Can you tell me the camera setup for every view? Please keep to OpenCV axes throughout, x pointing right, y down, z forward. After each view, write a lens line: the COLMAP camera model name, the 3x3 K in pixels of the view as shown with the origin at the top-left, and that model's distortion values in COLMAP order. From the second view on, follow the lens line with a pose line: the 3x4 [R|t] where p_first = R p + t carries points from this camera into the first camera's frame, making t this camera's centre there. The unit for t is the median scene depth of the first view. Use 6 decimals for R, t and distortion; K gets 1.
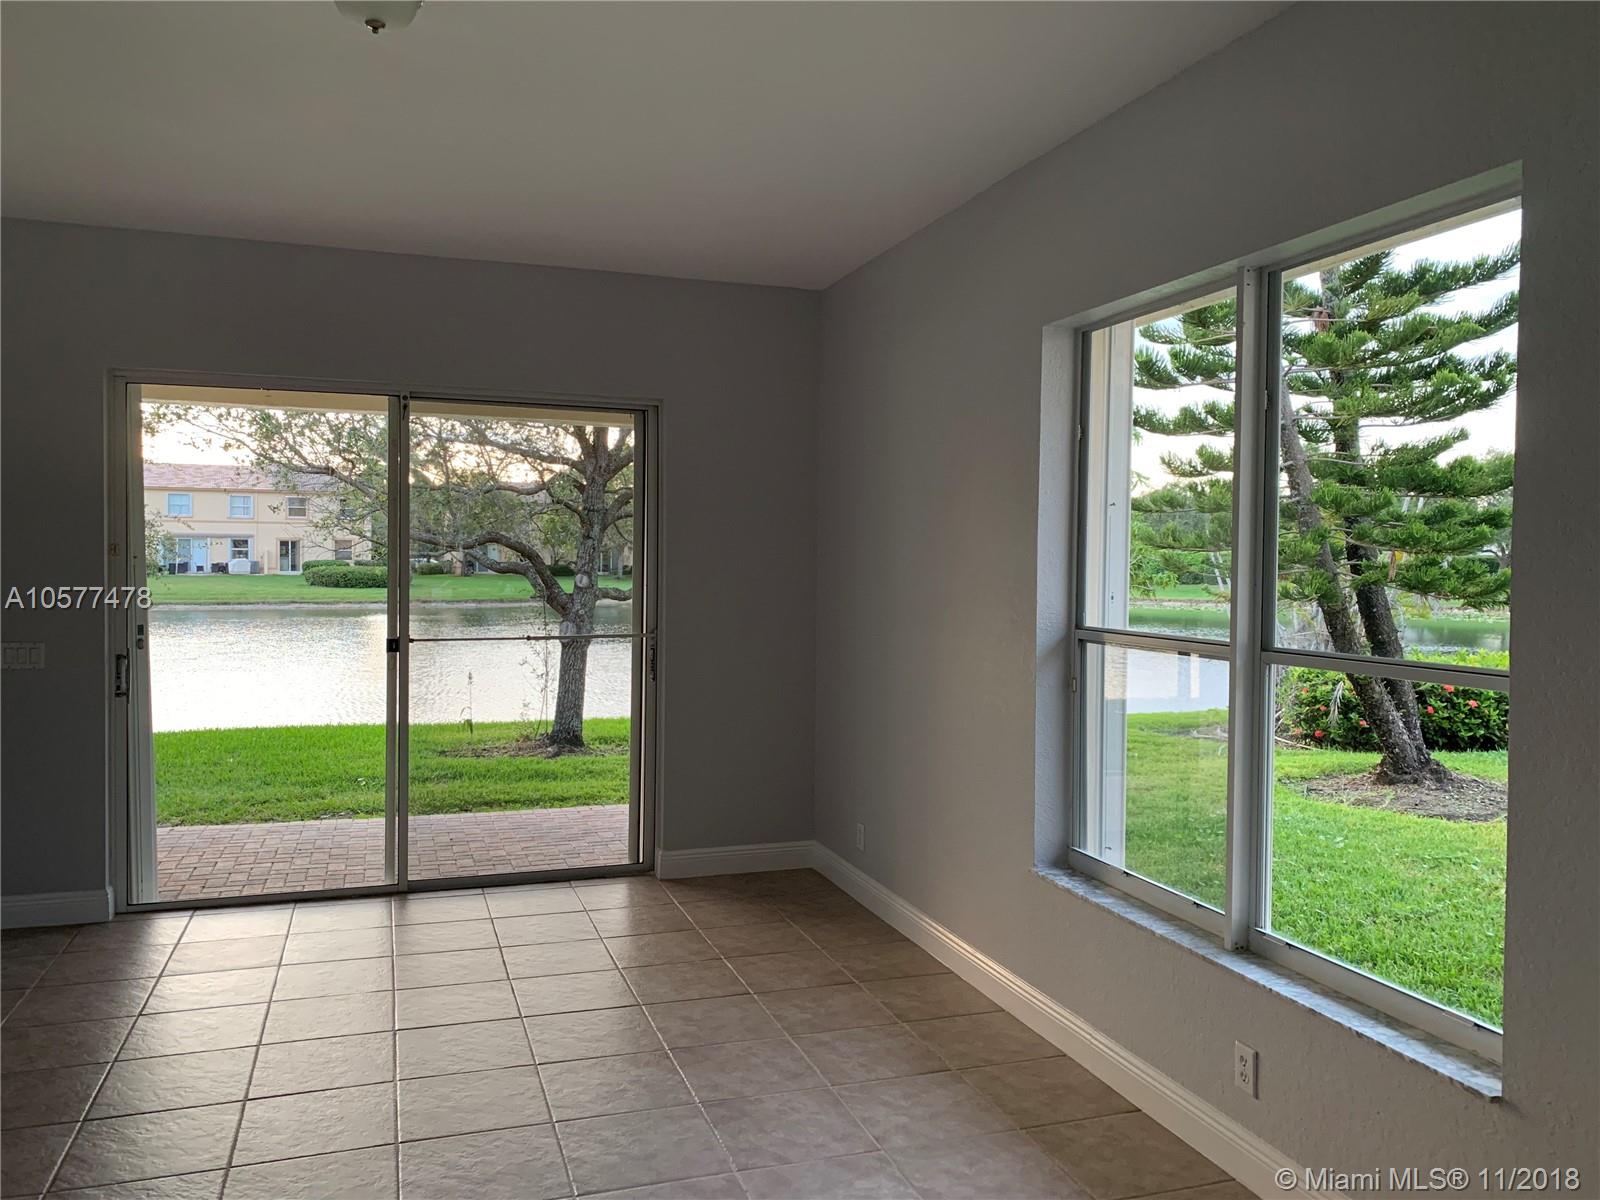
lens RADIAL K [[1226.0, 0, 791.7], [0, 1226.0, 586.5], [0, 0, 1]] dist [0.023544, -0.026633]
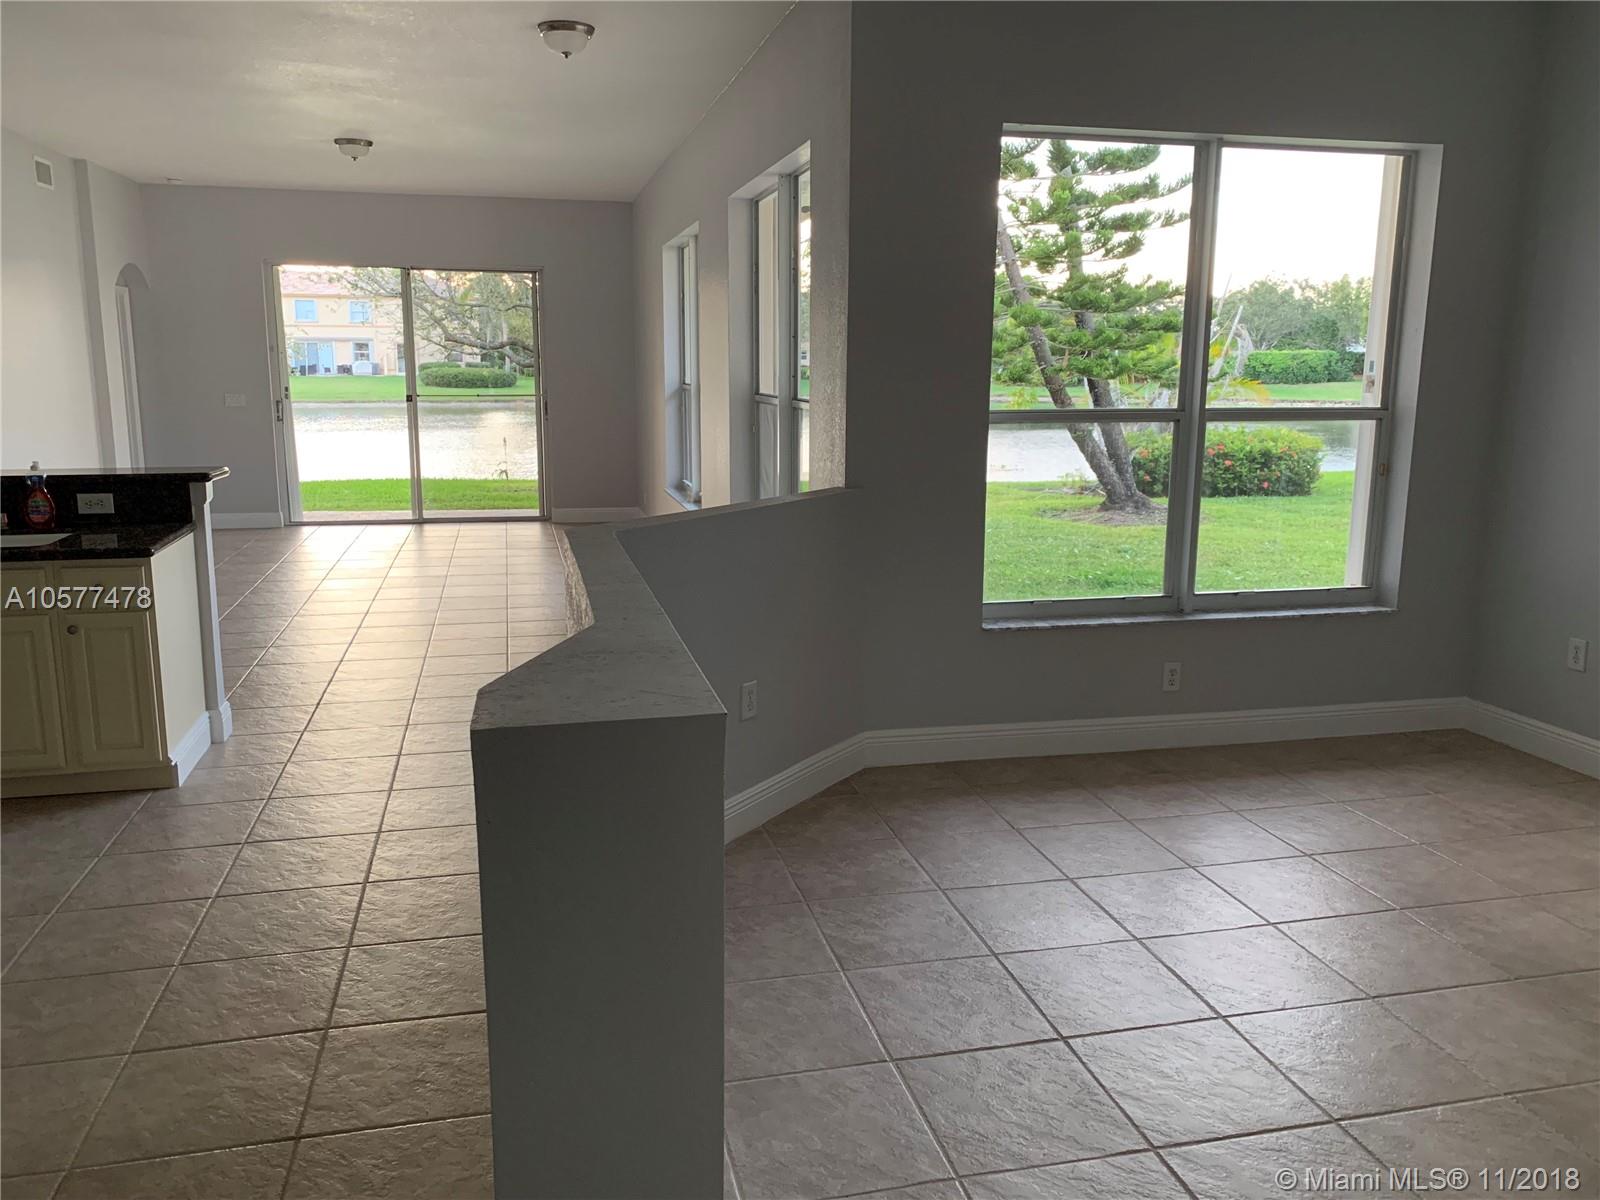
lens RADIAL K [[1226.0, 0, 807.3], [0, 1226.0, 609.6], [0, 0, 1]] dist [0.023544, -0.026633]
pose [[0.996429, 0.013421, -0.083363, 0.084511], [0.001496, 0.984325, 0.176356, 0.005812], [0.084423, -0.175850, 0.980790, -0.165182]]
